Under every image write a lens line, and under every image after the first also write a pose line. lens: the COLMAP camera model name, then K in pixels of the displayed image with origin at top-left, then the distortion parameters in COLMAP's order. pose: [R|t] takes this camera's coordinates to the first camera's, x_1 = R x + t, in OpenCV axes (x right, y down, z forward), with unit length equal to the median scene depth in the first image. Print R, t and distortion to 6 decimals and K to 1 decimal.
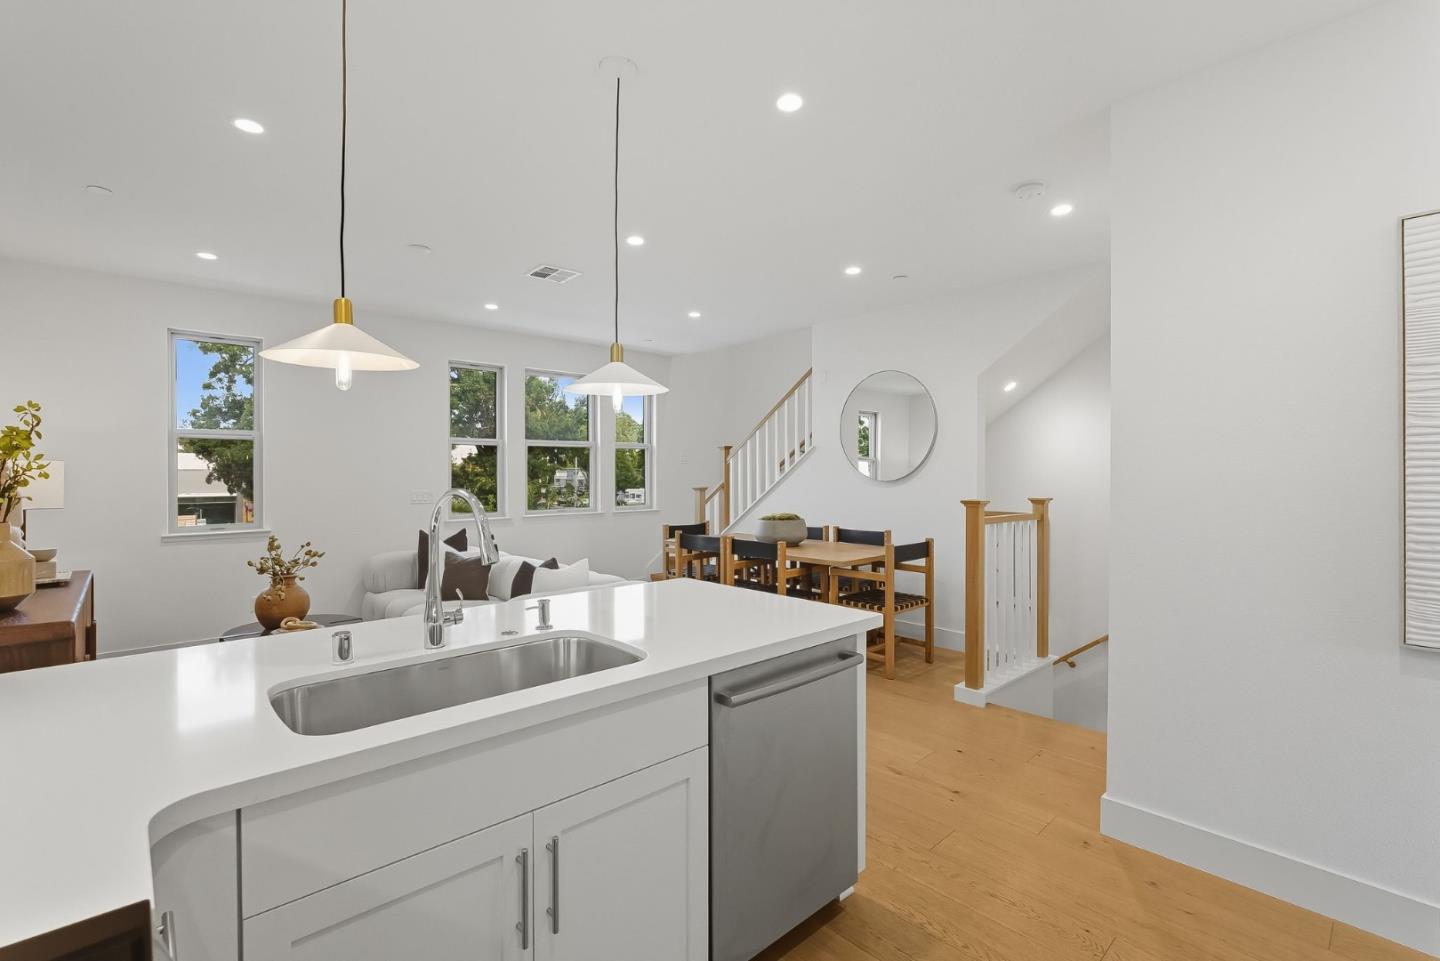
lens RADIAL K [[657.5, 0, 720.2], [0, 657.5, 486.7], [0, 0, 1]] dist [-0.001887, -0.000089]
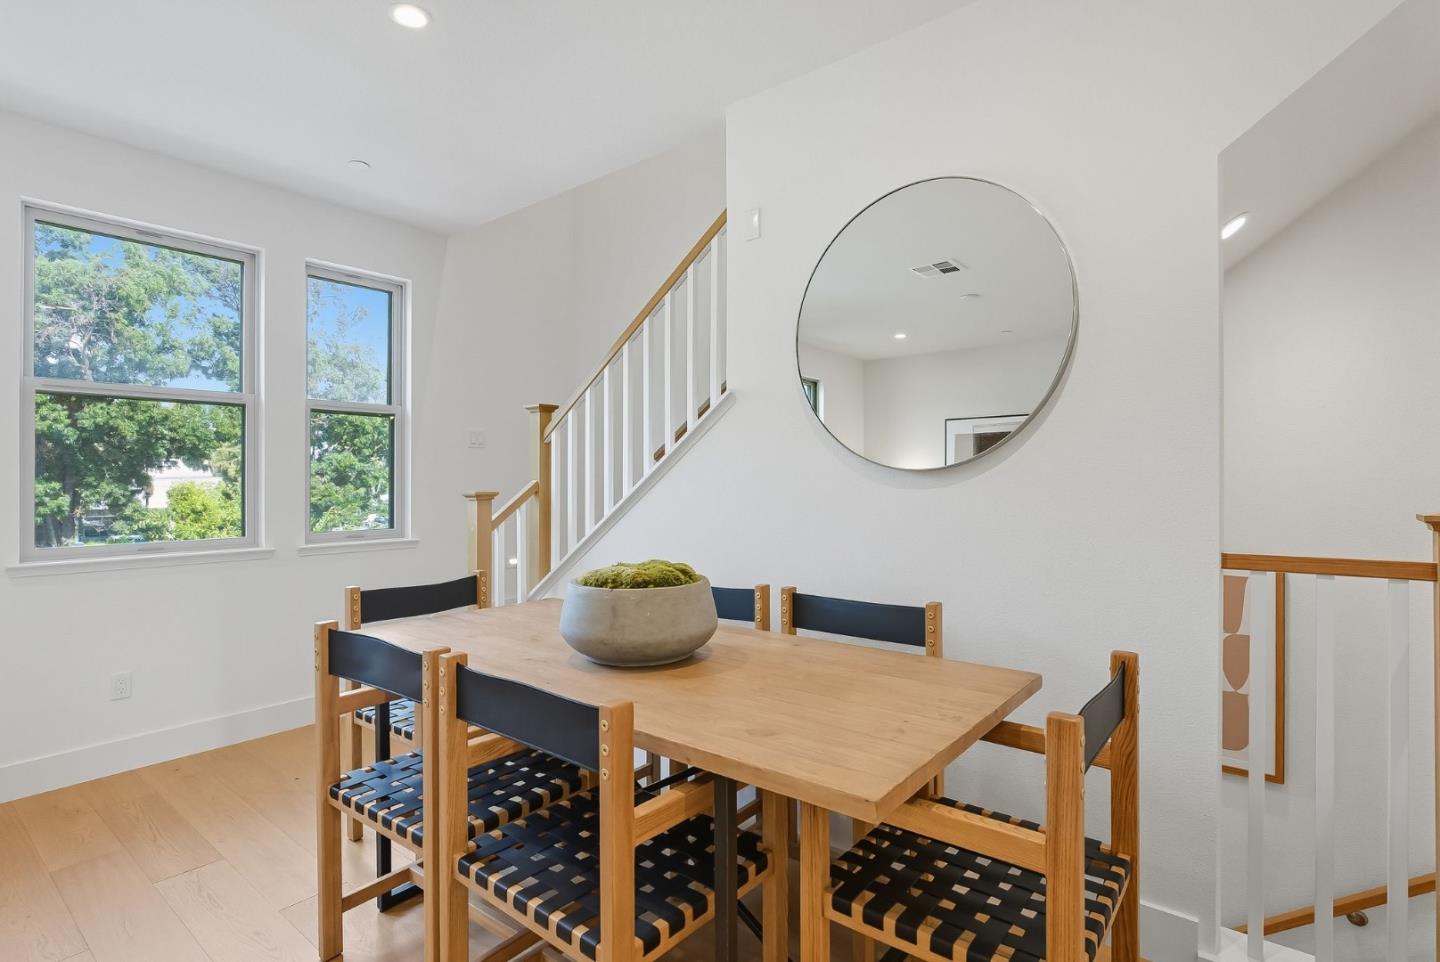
lens RADIAL K [[657.5, 0, 720.2], [0, 657.5, 487.2], [0, 0, 1]] dist [-0.001887, -0.000089]
pose [[0.990466, -0.000257, 0.137754, 0.075515], [0.002861, 0.999821, -0.018704, 0.006575], [-0.137724, 0.018920, 0.990290, 0.572148]]
